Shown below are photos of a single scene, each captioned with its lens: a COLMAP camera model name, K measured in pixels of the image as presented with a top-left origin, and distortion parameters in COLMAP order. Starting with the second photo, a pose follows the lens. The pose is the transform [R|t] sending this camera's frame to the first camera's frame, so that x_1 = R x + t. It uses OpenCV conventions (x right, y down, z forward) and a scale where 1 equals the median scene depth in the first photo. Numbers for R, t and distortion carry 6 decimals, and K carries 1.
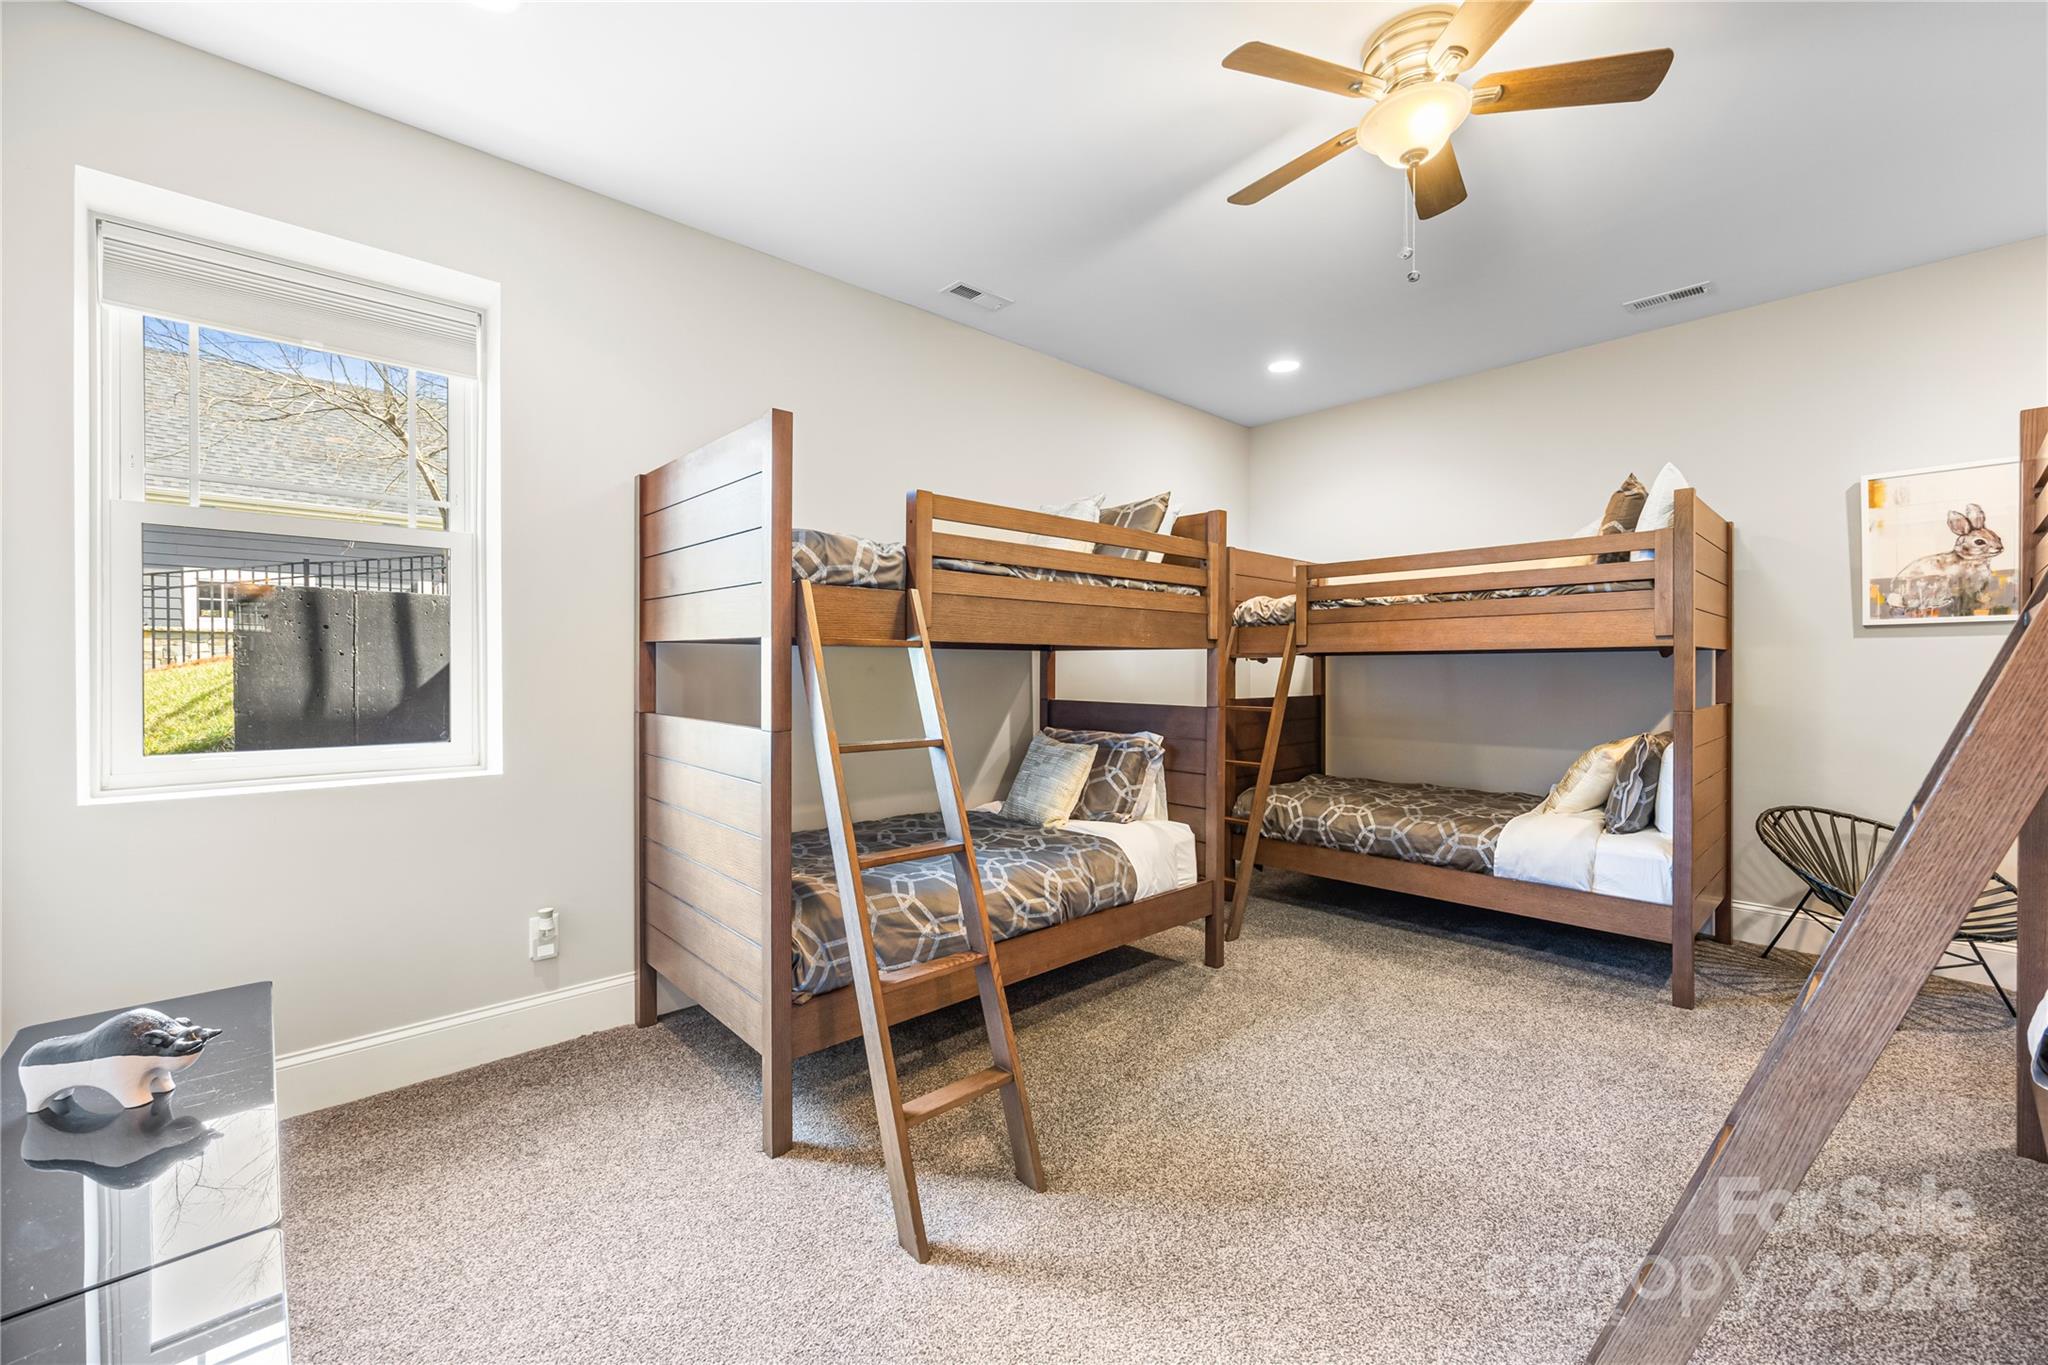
lens RADIAL K [[835.7, 0, 1023.0], [0, 835.7, 676.3], [0, 0, 1]] dist [-0.008127, 0.000473]
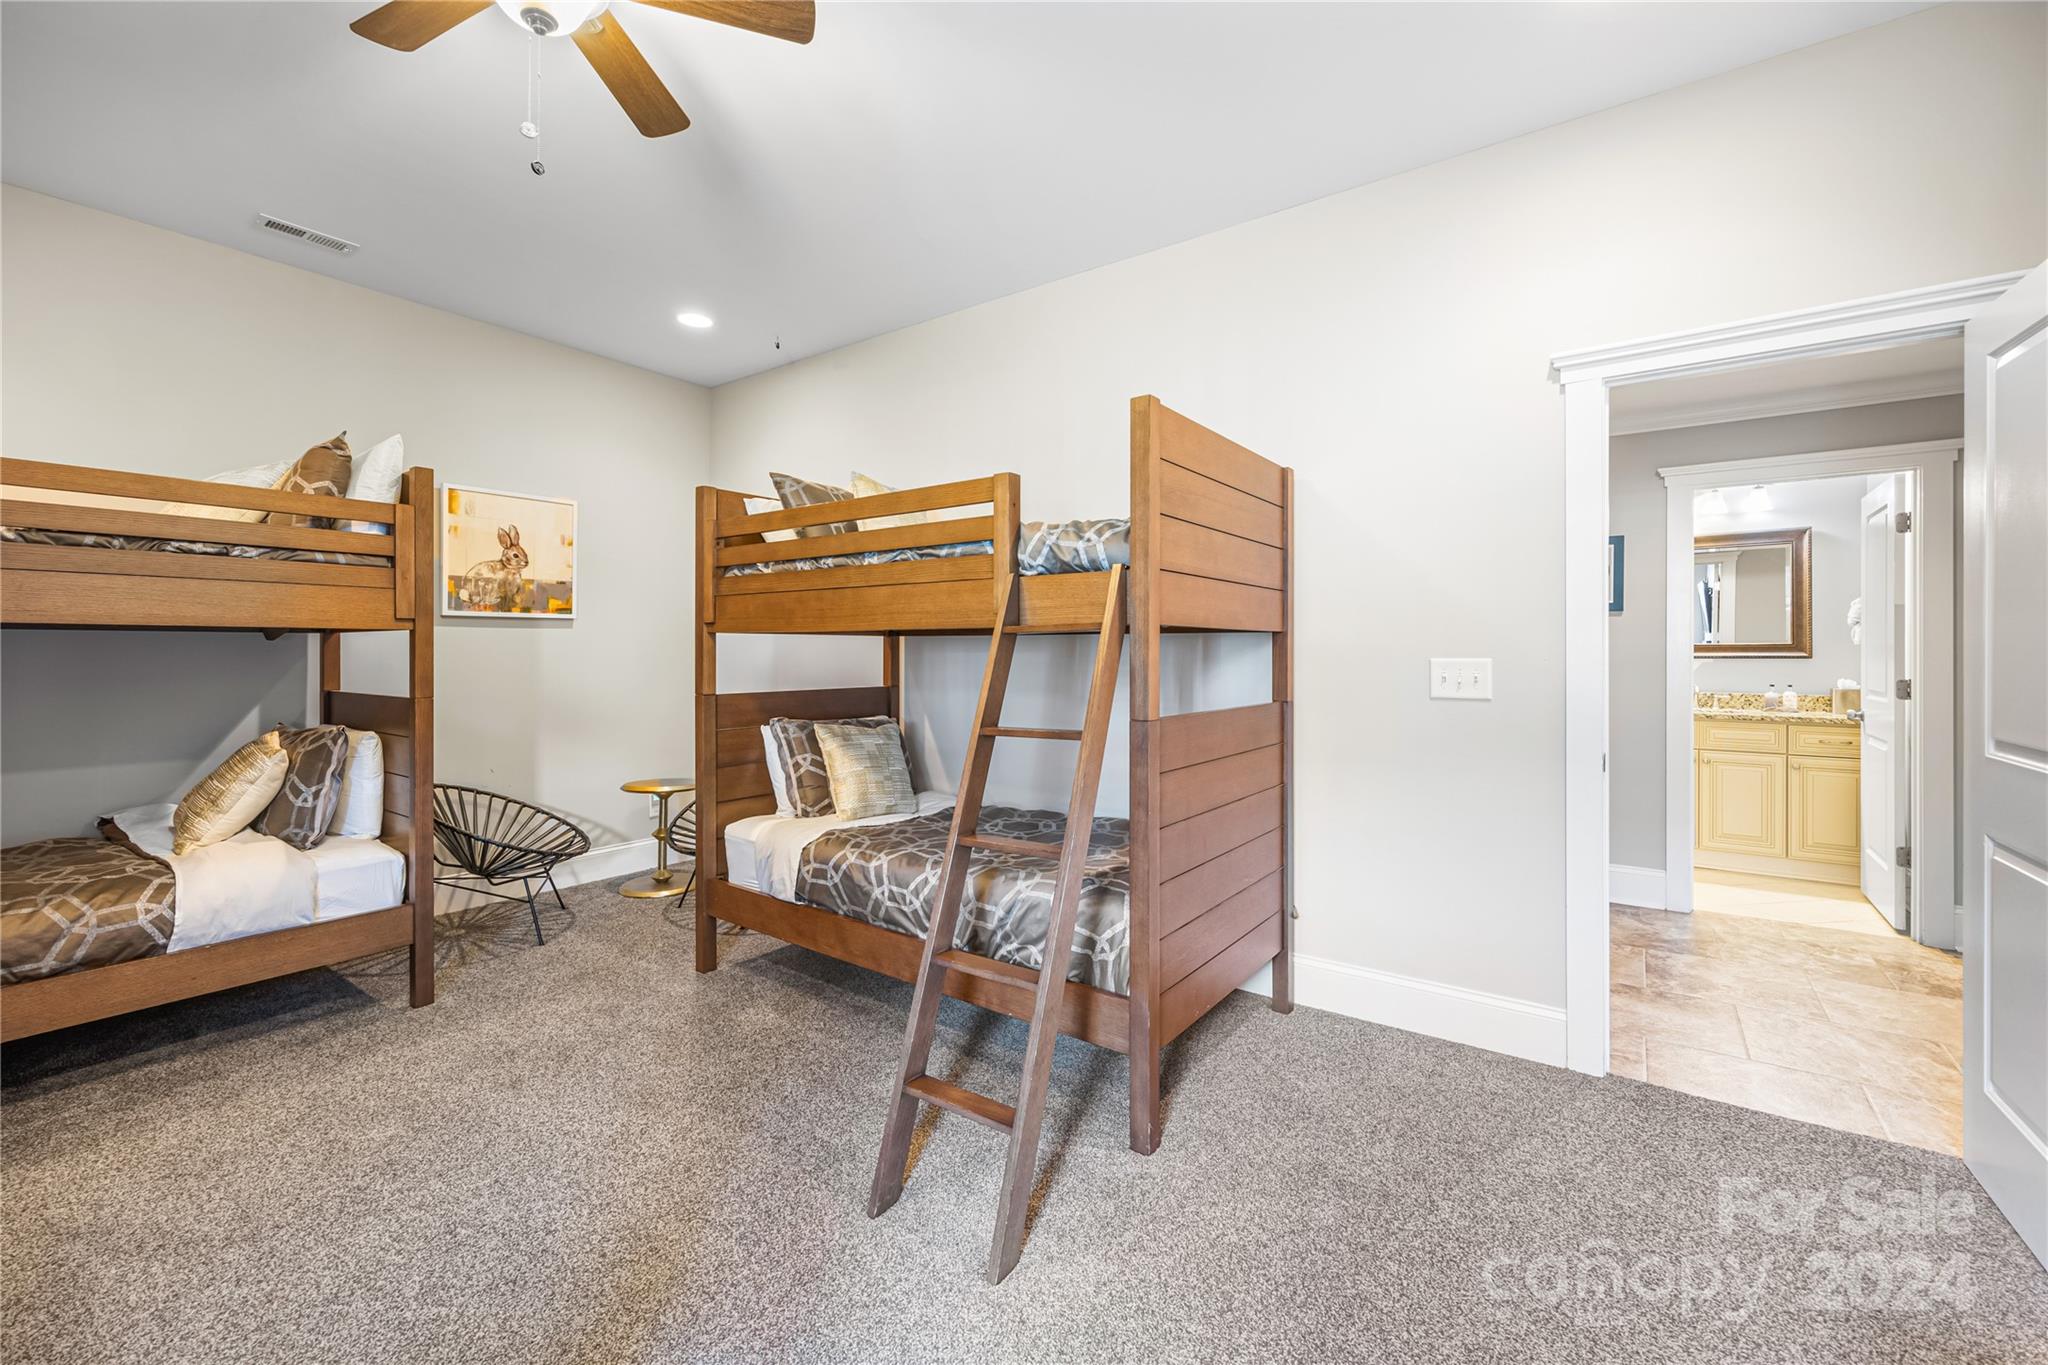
lens RADIAL K [[835.7, 0, 1037.9], [0, 835.7, 652.0], [0, 0, 1]] dist [-0.008127, 0.000473]
pose [[-0.220280, 0.002350, 0.975434, -0.277010], [0.007020, 0.999975, -0.000824, -0.004796], [-0.975411, 0.006666, -0.220291, 0.468992]]
